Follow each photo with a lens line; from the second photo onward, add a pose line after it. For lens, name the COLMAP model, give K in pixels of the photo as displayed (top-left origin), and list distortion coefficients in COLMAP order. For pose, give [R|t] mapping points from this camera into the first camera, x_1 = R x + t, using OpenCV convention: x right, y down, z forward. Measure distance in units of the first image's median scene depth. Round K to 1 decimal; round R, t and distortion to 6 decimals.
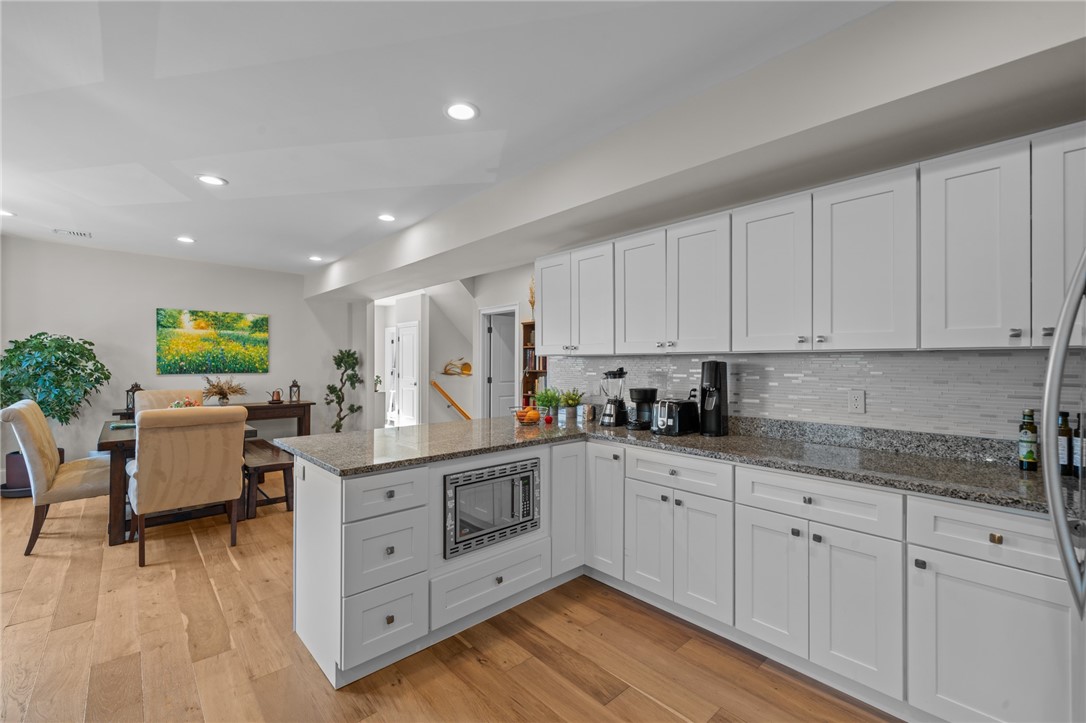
lens RADIAL K [[457.1, 0, 533.1], [0, 457.1, 365.0], [0, 0, 1]] dist [-0.000424, 0.000452]
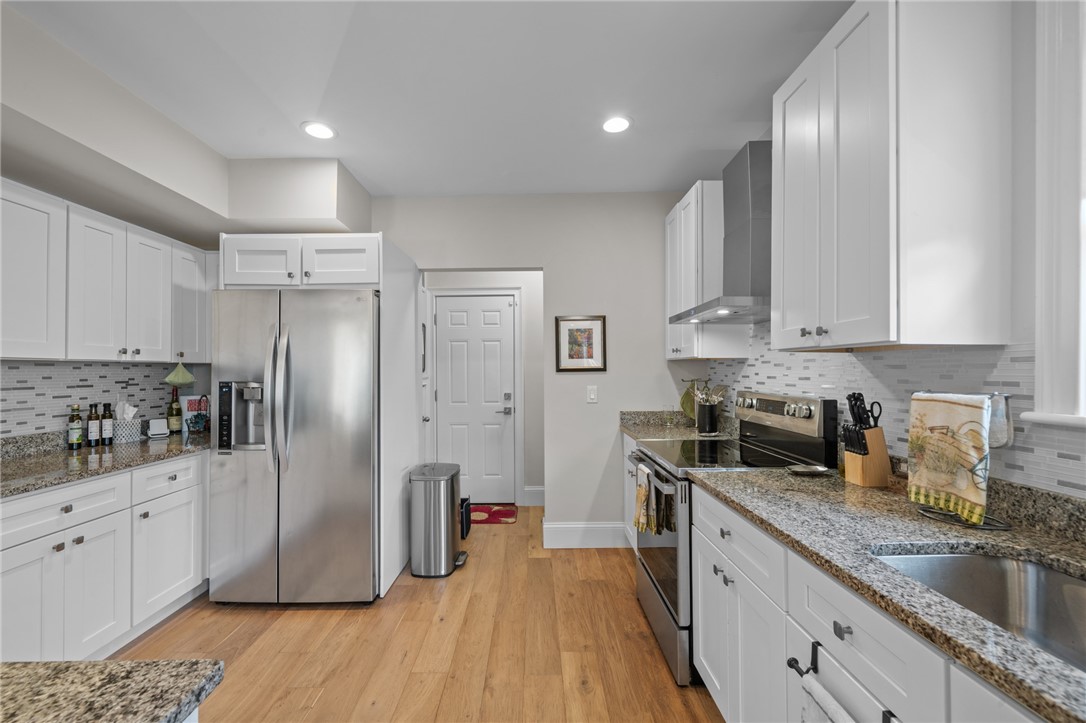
lens RADIAL K [[451.2, 0, 534.0], [0, 451.2, 367.8], [0, 0, 1]] dist [-0.001495, -0.000118]
pose [[-0.745179, 0.004336, 0.666850, -0.490204], [0.005012, 0.999987, -0.000902, -0.004200], [-0.666845, 0.002670, -0.745191, 0.629359]]
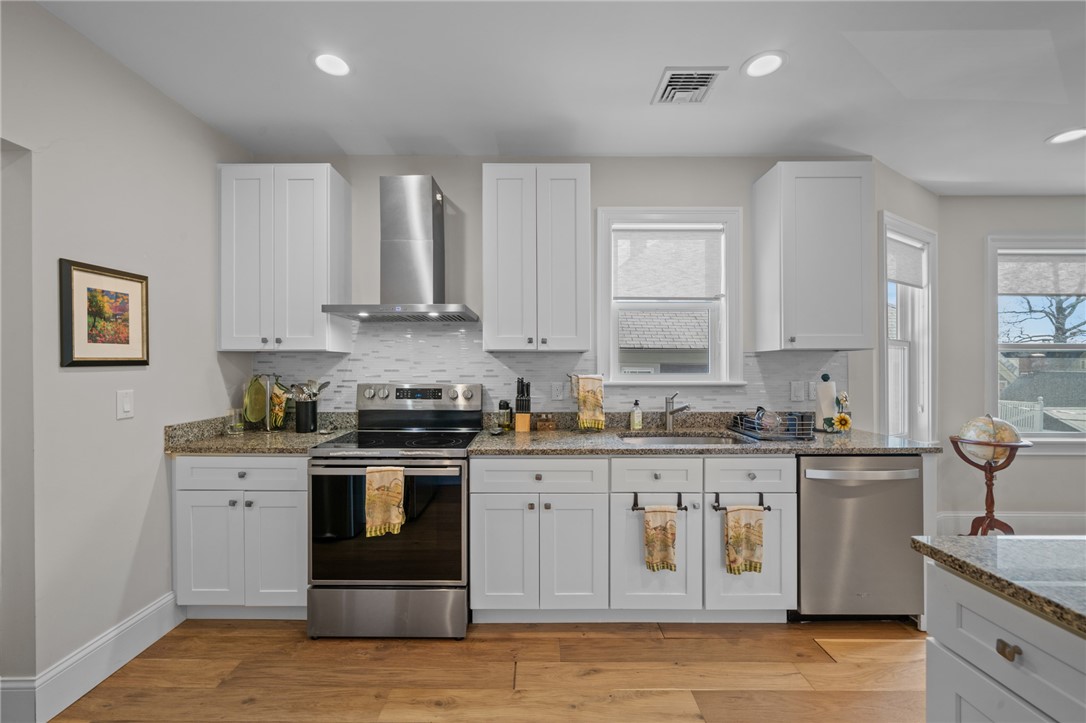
lens RADIAL K [[436.2, 0, 535.3], [0, 436.2, 363.9], [0, 0, 1]] dist [-0.001910, -0.000254]
pose [[-0.668686, -0.002166, -0.743542, 0.203920], [-0.005053, 0.999986, 0.001631, -0.002339], [0.743528, 0.004847, -0.668687, 0.579325]]
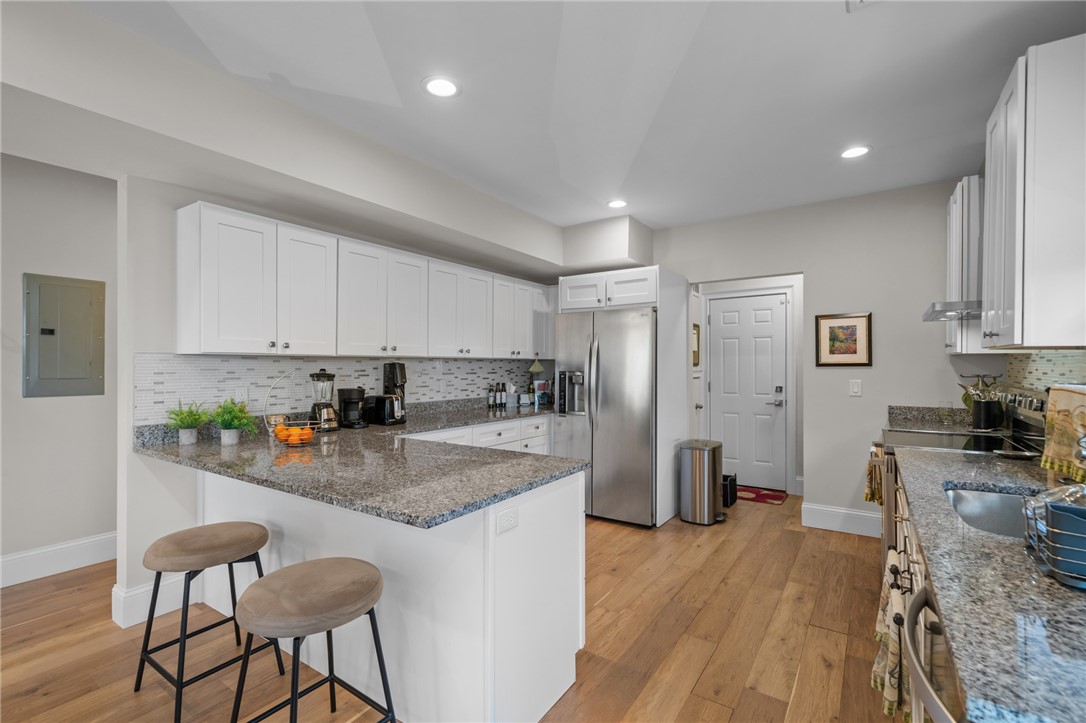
lens RADIAL K [[495.1, 0, 530.6], [0, 495.1, 366.6], [0, 0, 1]] dist [0.000425, -0.000099]
pose [[-0.230560, -0.005971, 0.973040, -0.897740], [0.003022, 0.999972, 0.006852, -0.005899], [-0.973053, 0.004521, -0.230536, 0.812993]]
